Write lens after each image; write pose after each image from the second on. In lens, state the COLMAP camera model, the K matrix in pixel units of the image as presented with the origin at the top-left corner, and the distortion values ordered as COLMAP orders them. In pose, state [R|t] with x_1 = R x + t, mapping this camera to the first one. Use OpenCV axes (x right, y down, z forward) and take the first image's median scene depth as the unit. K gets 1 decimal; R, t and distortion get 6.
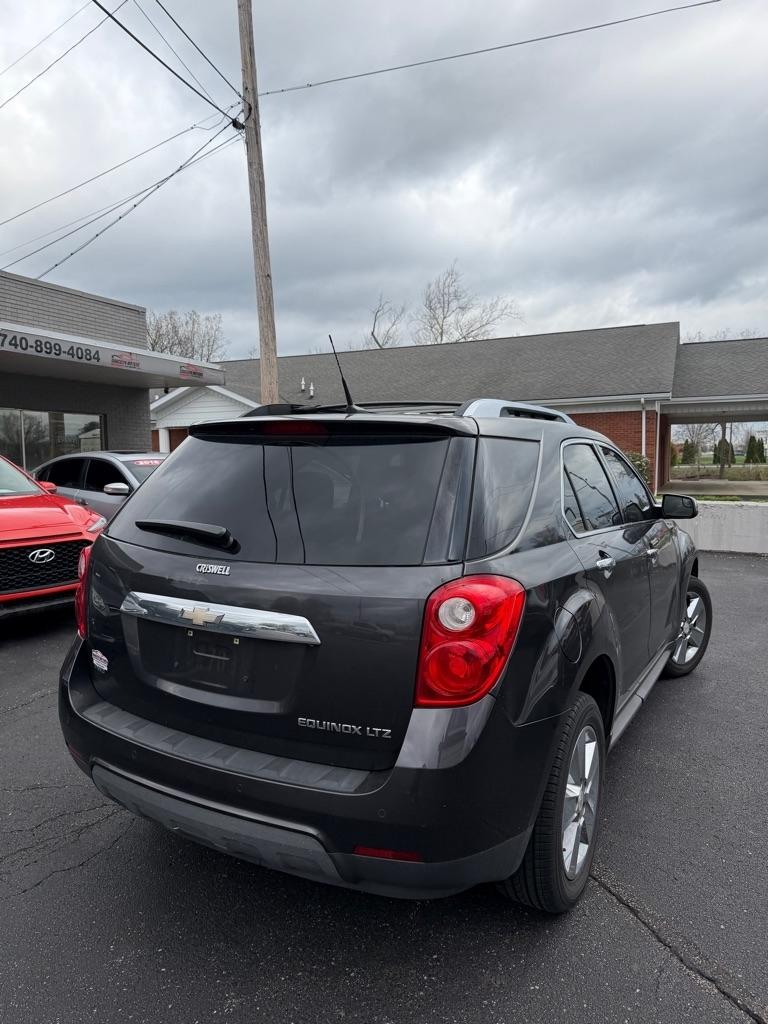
lens RADIAL K [[741.4, 0, 371.3], [0, 741.4, 515.2], [0, 0, 1]] dist [0.005357, -0.015711]
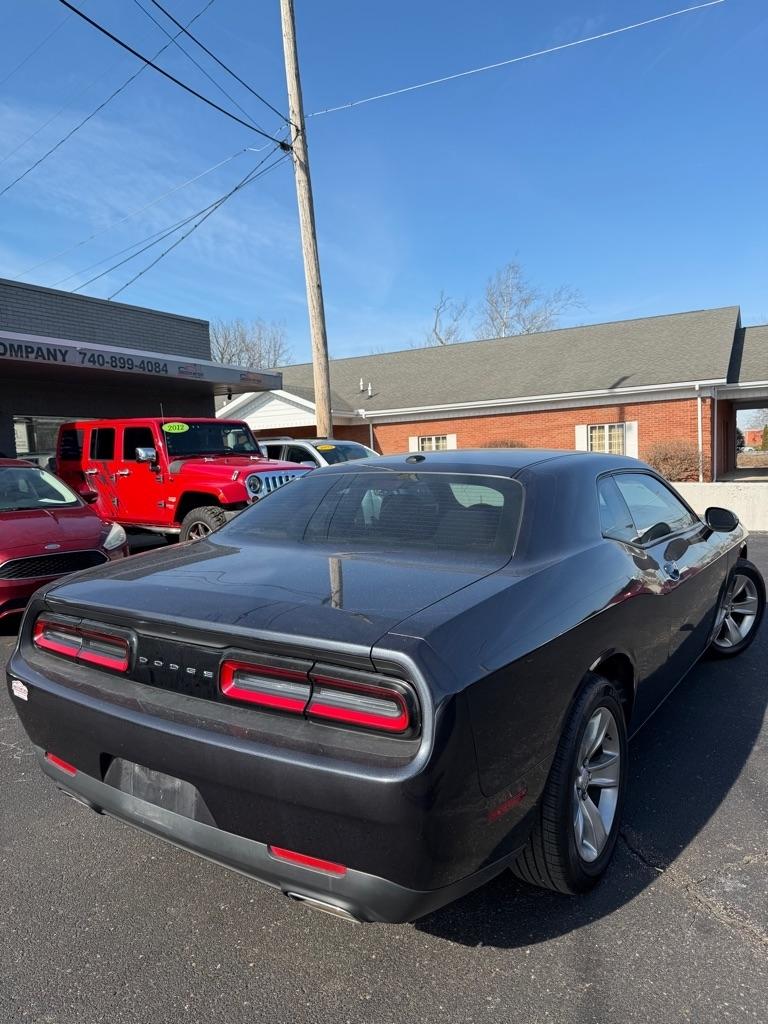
lens RADIAL K [[741.4, 0, 371.6], [0, 741.4, 520.5], [0, 0, 1]] dist [0.005357, -0.015711]
pose [[0.995417, -0.024181, -0.092516, 0.028973], [0.025066, 0.999650, 0.008412, 0.009613], [0.092281, -0.010692, 0.995676, -0.064546]]
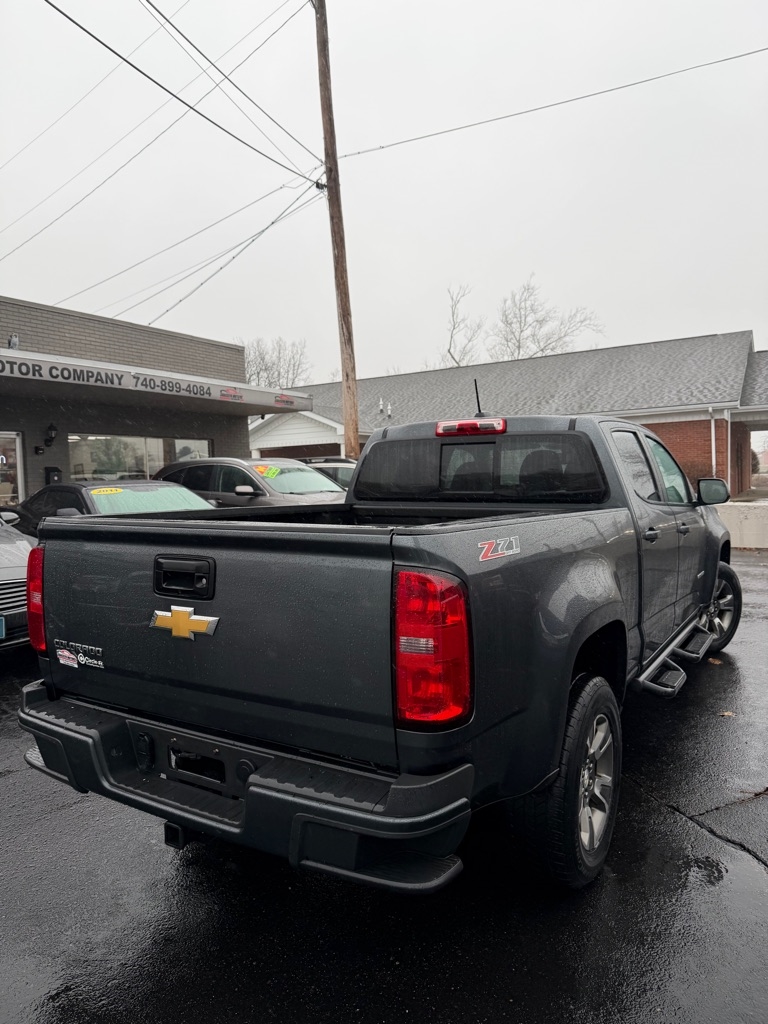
lens RADIAL K [[741.4, 0, 366.6], [0, 741.4, 513.1], [0, 0, 1]] dist [0.005357, -0.015711]
pose [[0.993196, -0.018133, -0.115035, 0.013654], [0.015284, 0.999555, -0.025597, 0.013232], [0.115448, 0.023665, 0.993032, -0.122645]]
